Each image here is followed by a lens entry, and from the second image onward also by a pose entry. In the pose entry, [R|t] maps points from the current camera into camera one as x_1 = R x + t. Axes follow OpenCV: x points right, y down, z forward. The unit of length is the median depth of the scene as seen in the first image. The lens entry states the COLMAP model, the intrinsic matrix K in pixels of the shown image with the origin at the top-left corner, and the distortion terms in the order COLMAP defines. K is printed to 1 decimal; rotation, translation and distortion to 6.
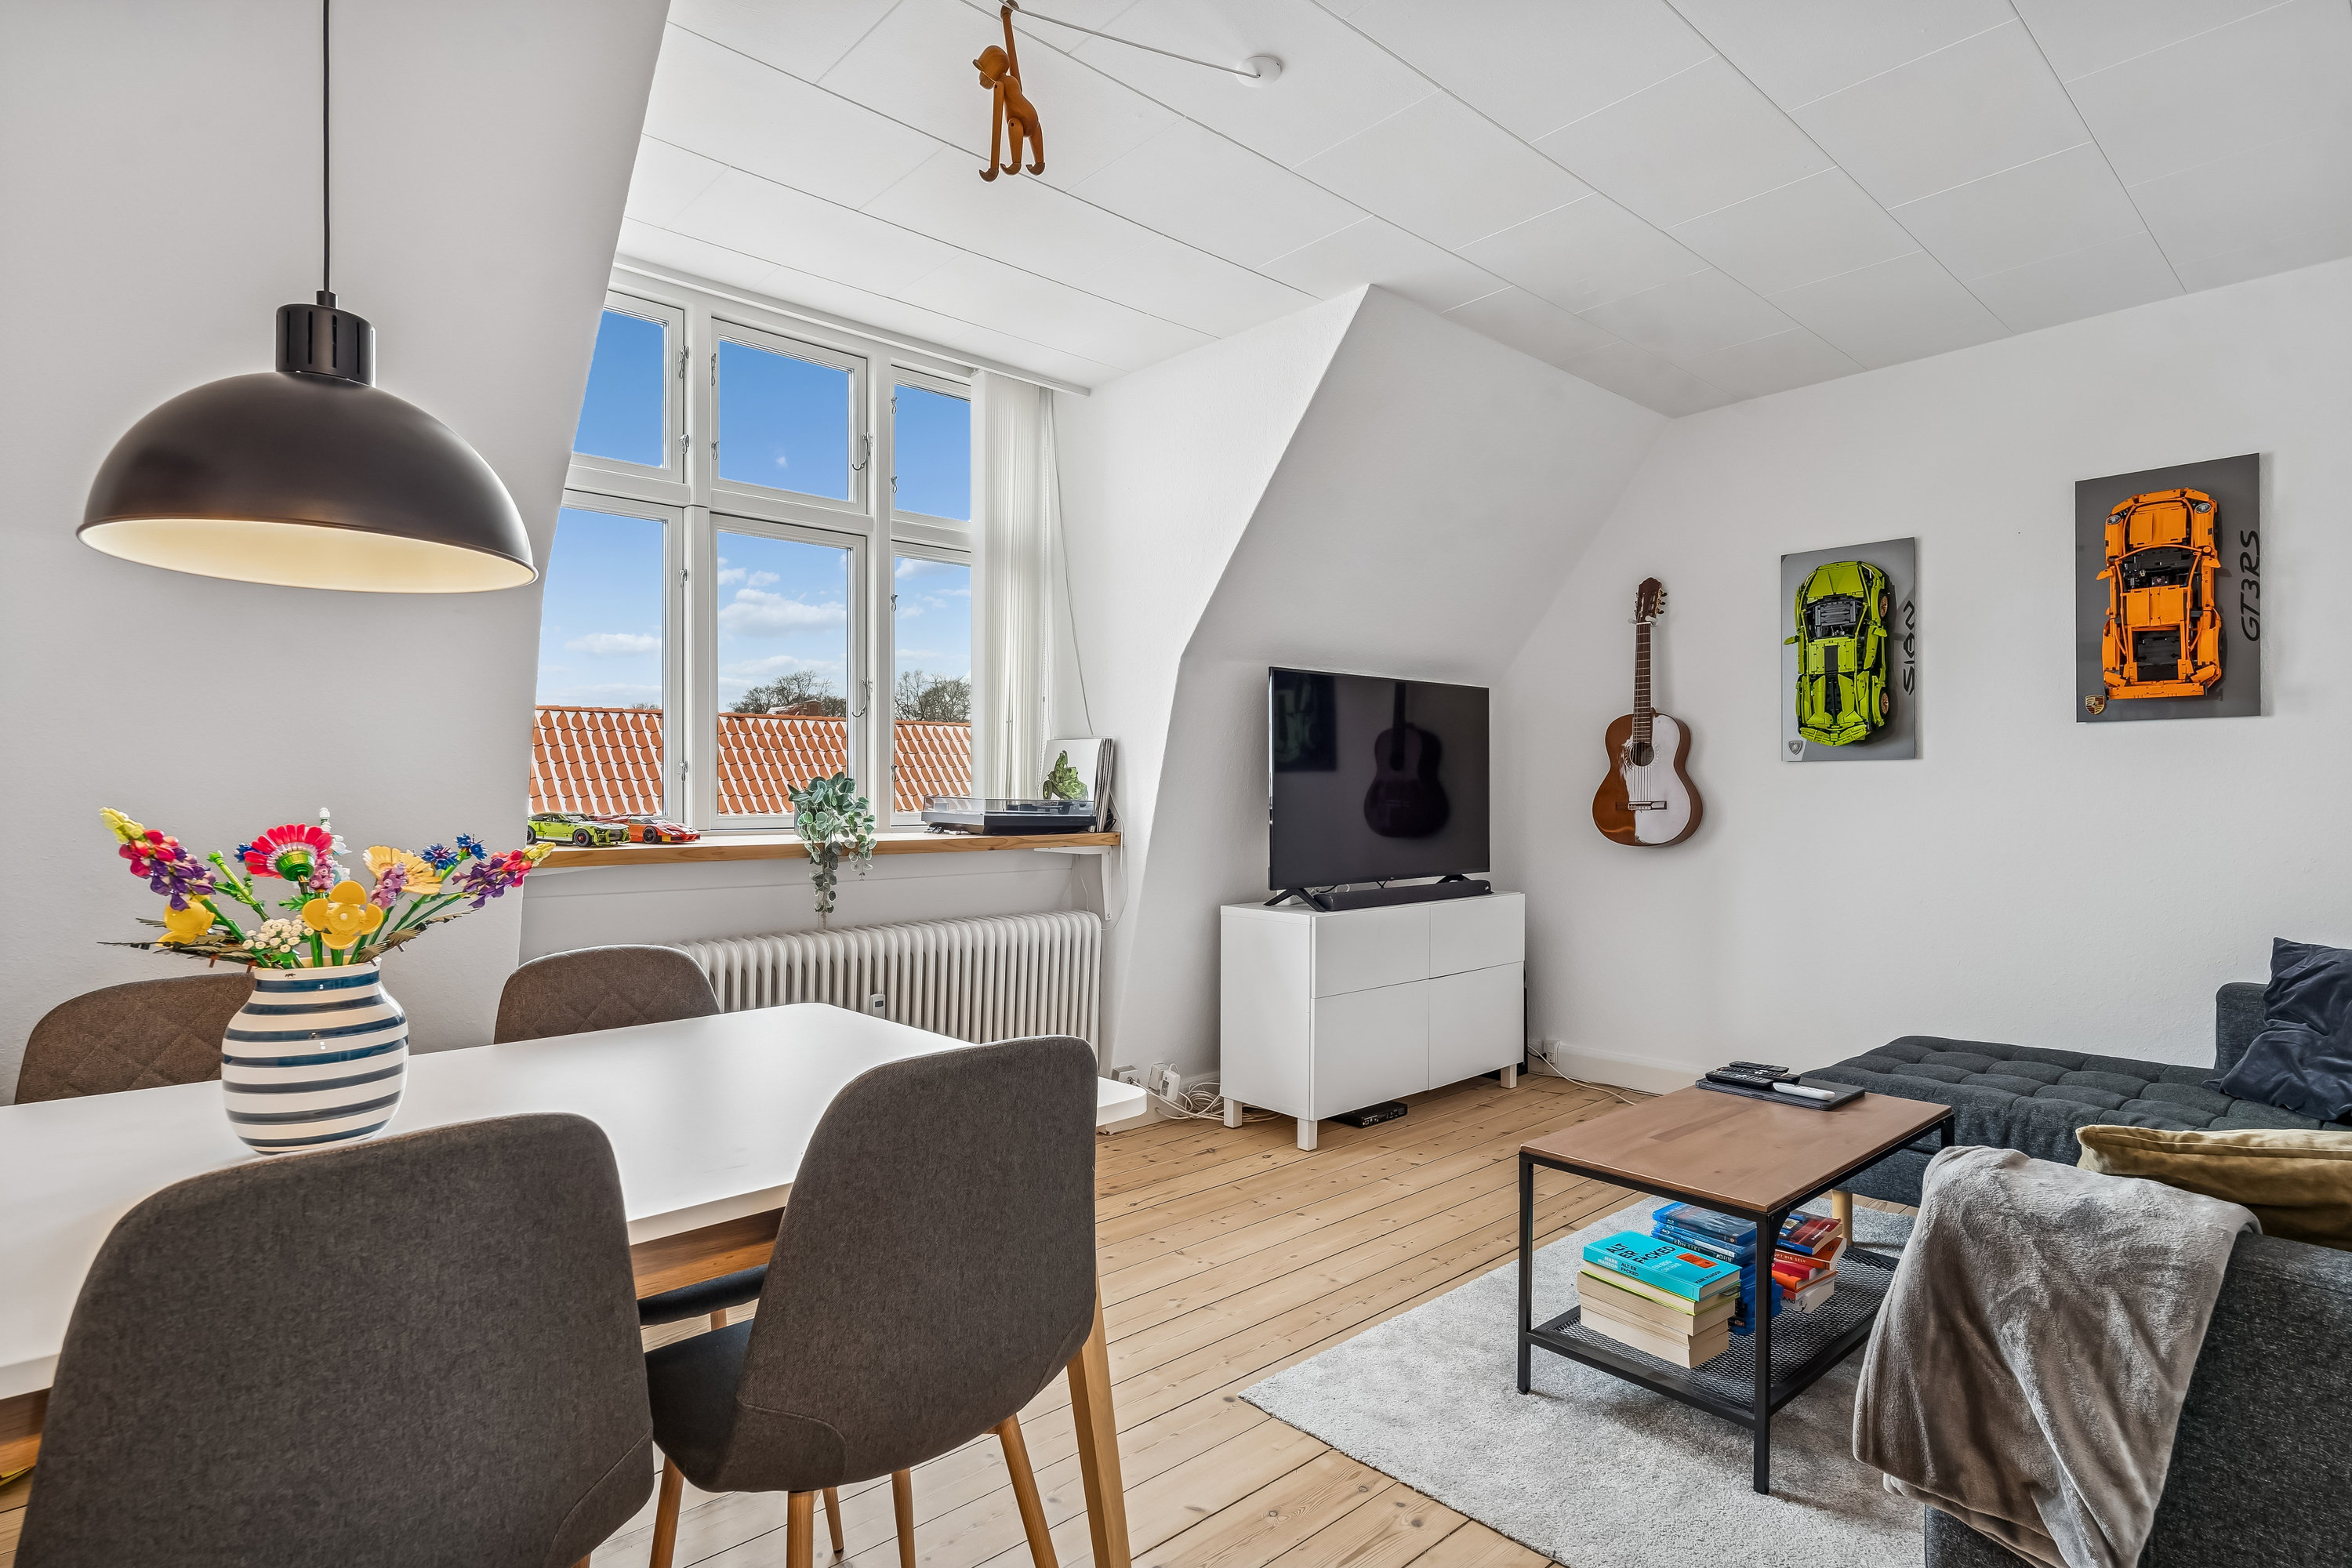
lens RADIAL K [[1207.4, 0, 1192.2], [0, 1207.4, 778.8], [0, 0, 1]] dist [0.000490, 0.000455]
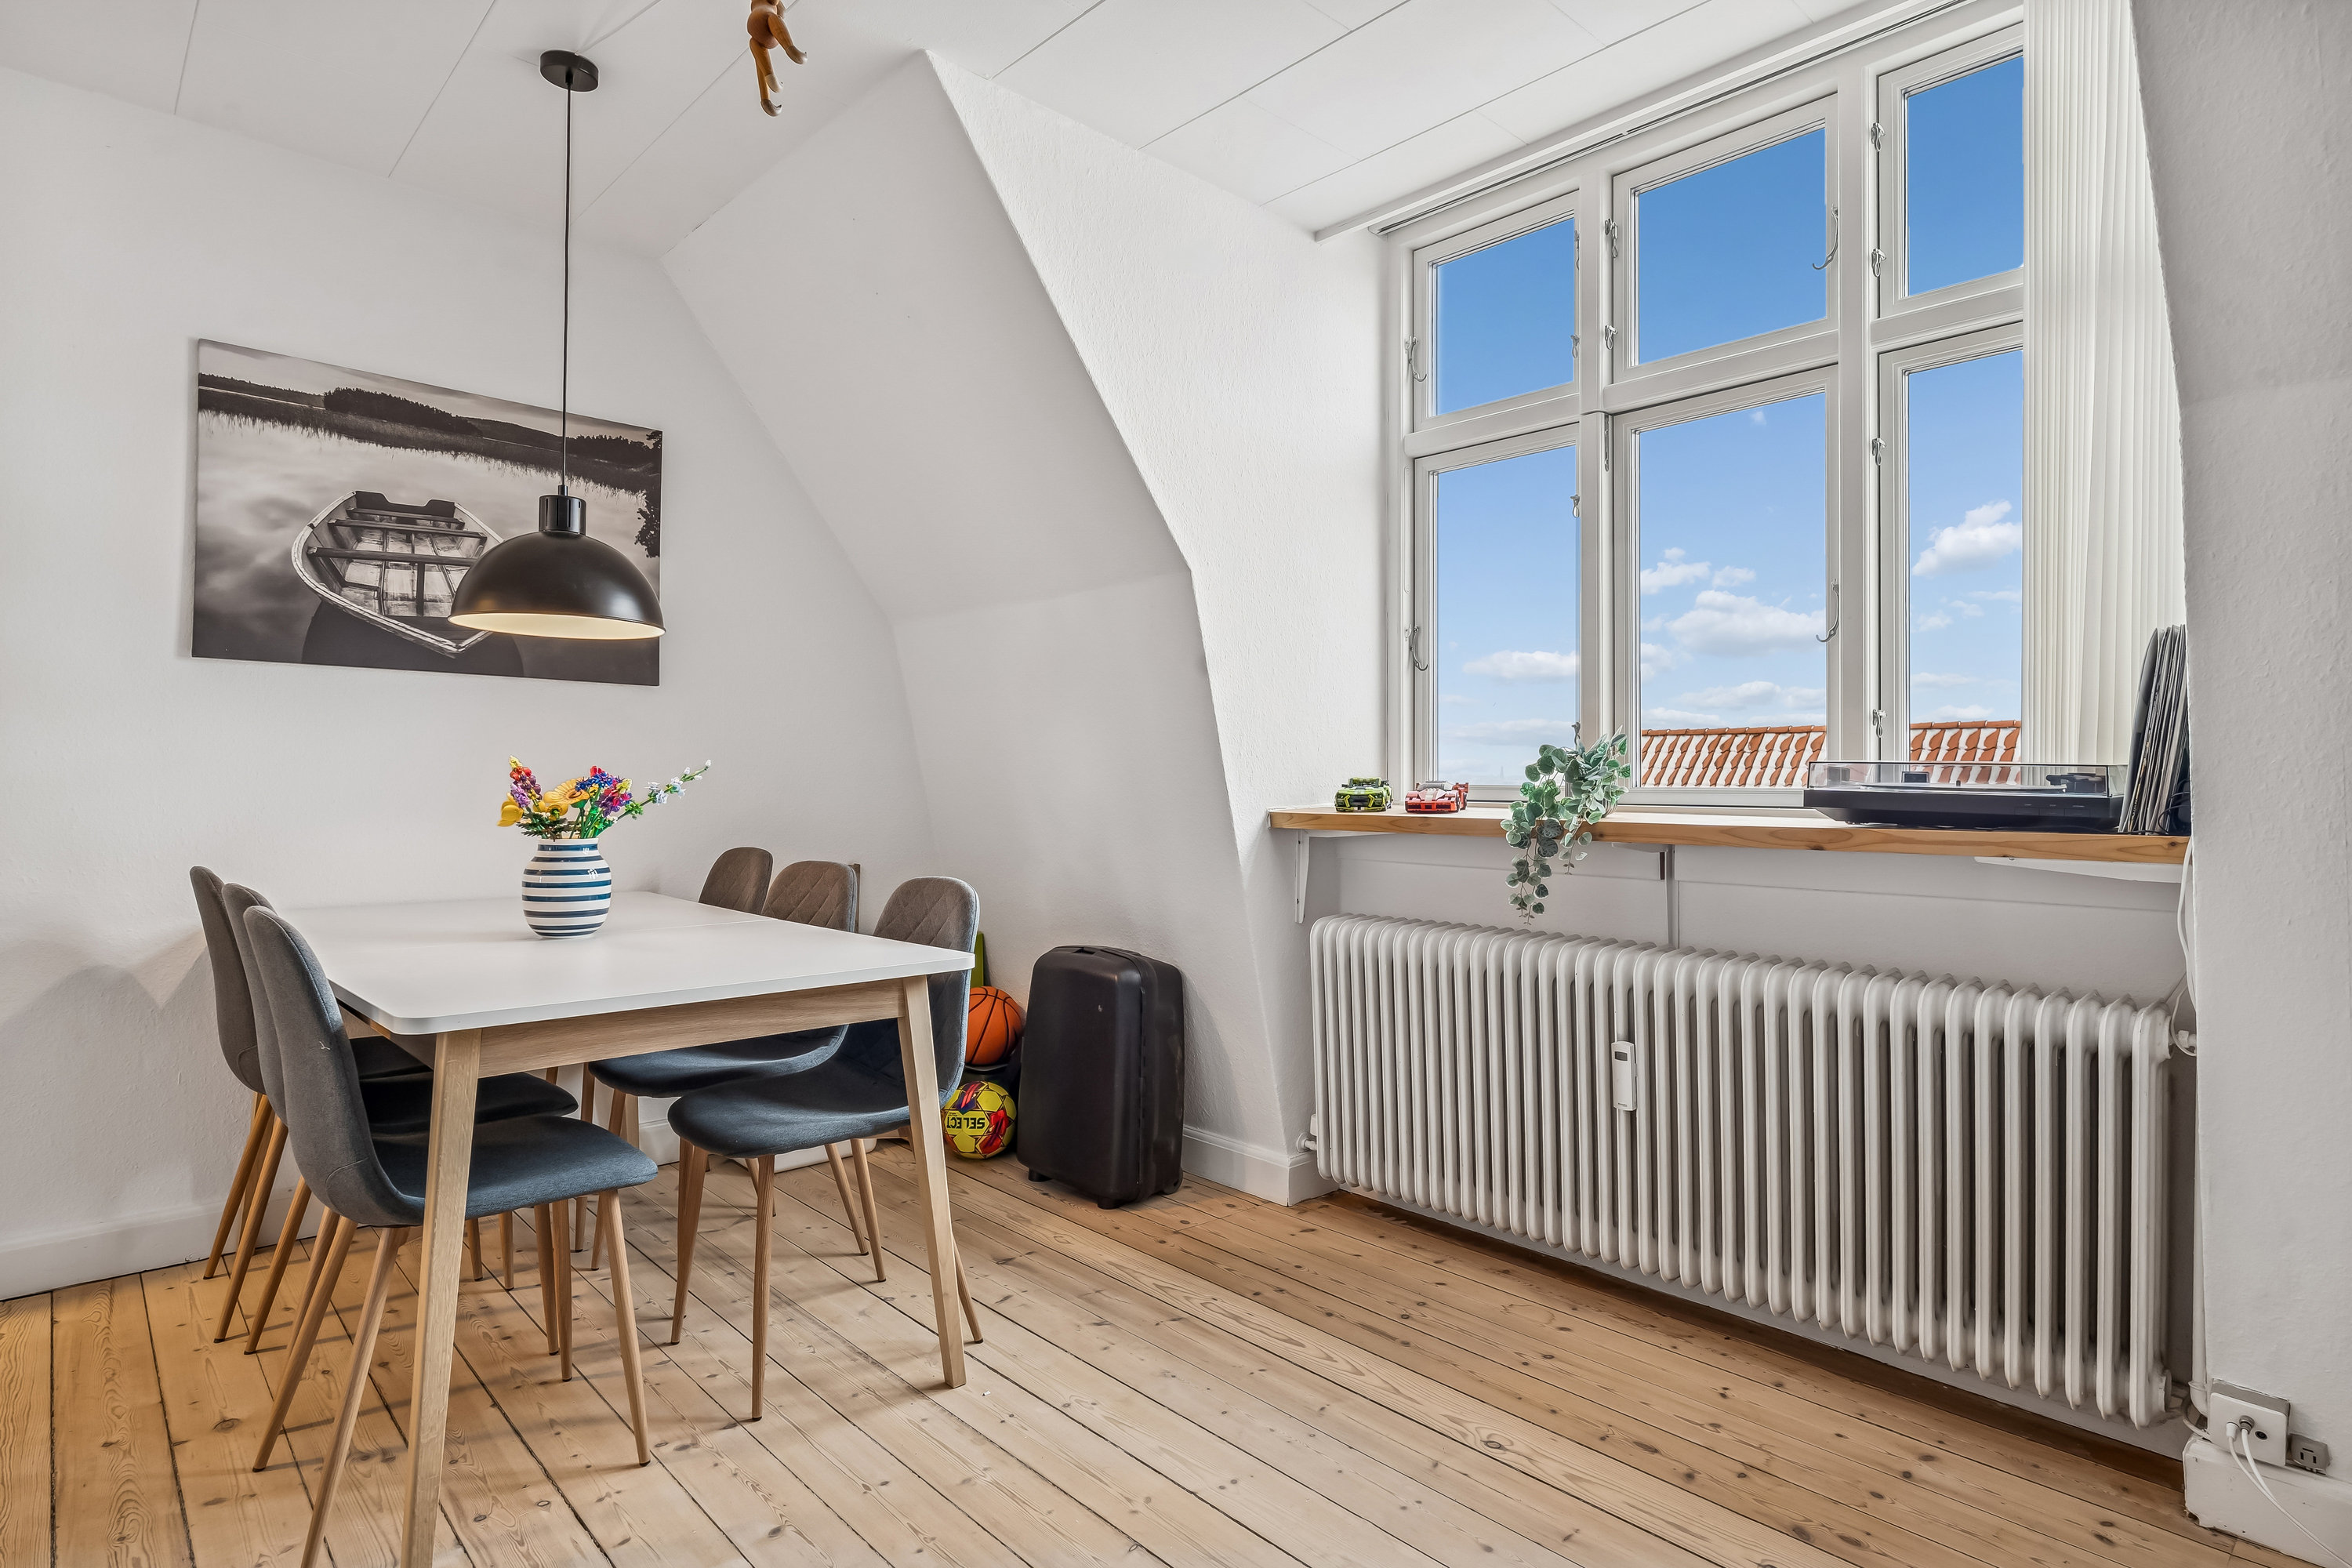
lens RADIAL K [[1238.8, 0, 1172.6], [0, 1238.8, 764.6], [0, 0, 1]] dist [-0.002558, 0.000730]
pose [[-0.018017, -0.013139, -0.999751, 0.408529], [0.005703, 0.999896, -0.013244, 0.022414], [0.999821, -0.005940, -0.017940, 0.662617]]
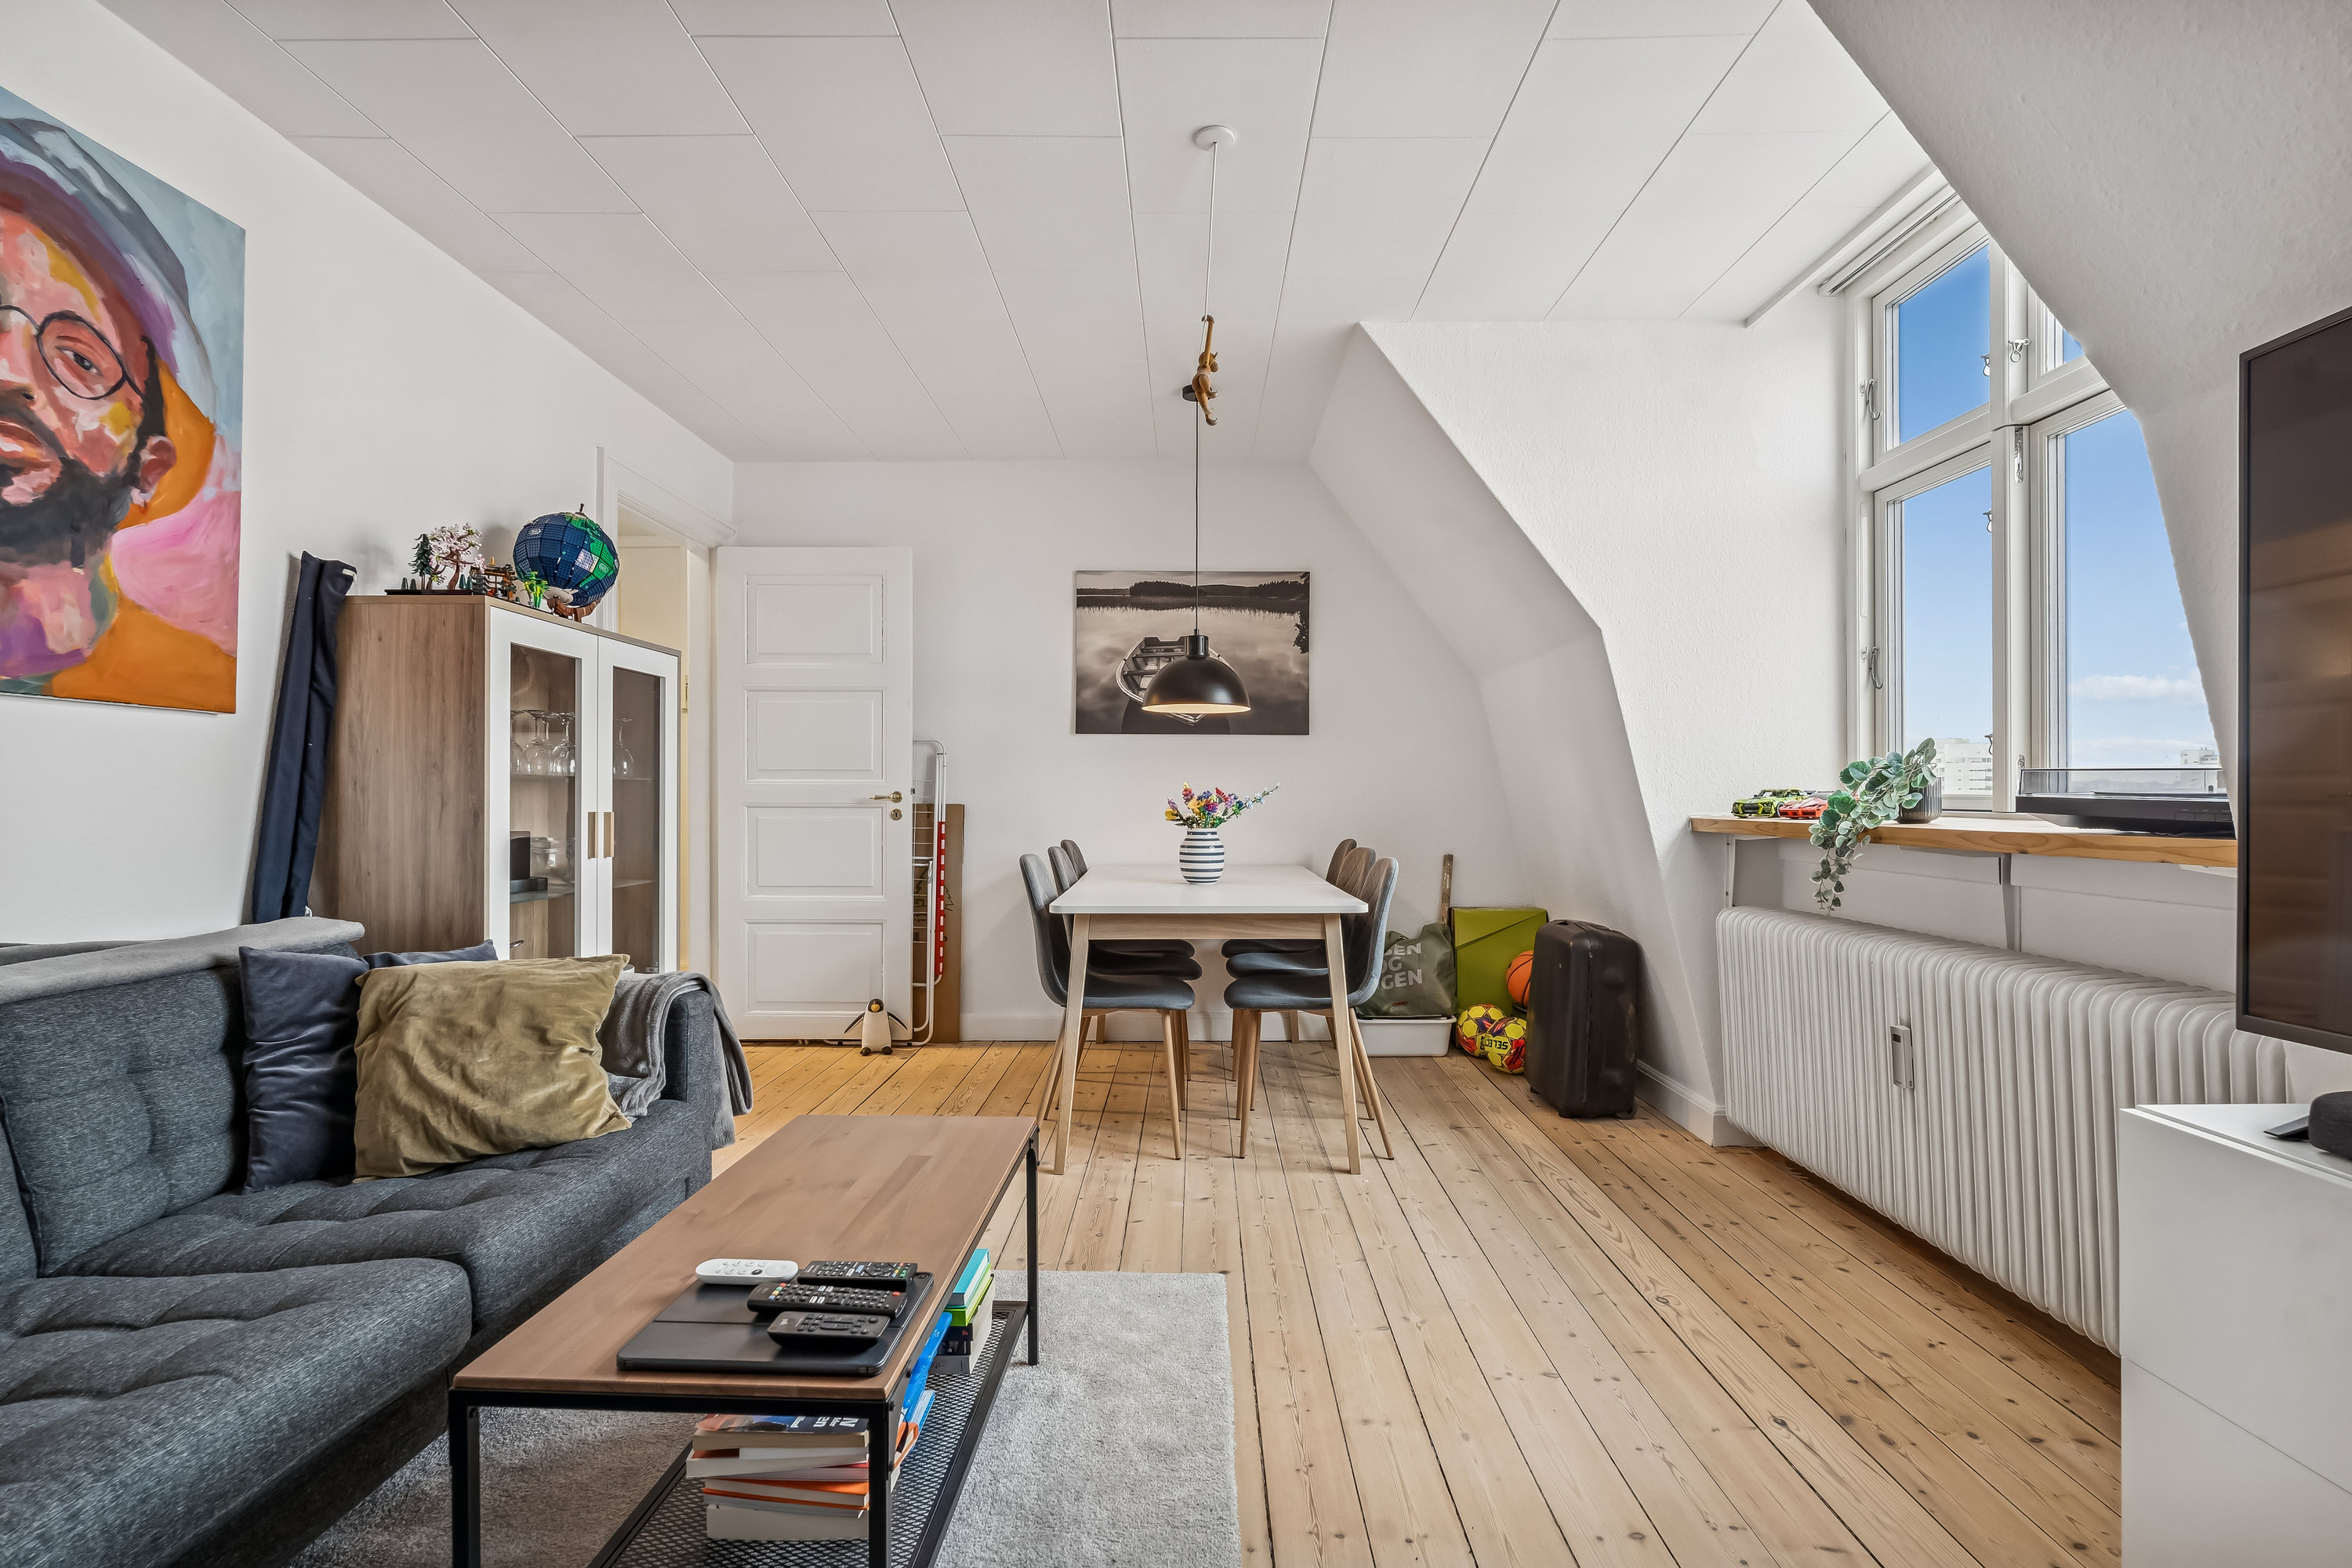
lens RADIAL K [[1056.3, 0, 1172.9], [0, 1056.3, 796.1], [0, 0, 1]] dist [-0.004070, -0.000682]
pose [[-0.703061, 0.001762, -0.711127, 0.480879], [0.009484, 0.999931, -0.006899, 0.027654], [0.711066, -0.011594, -0.703030, 1.007875]]
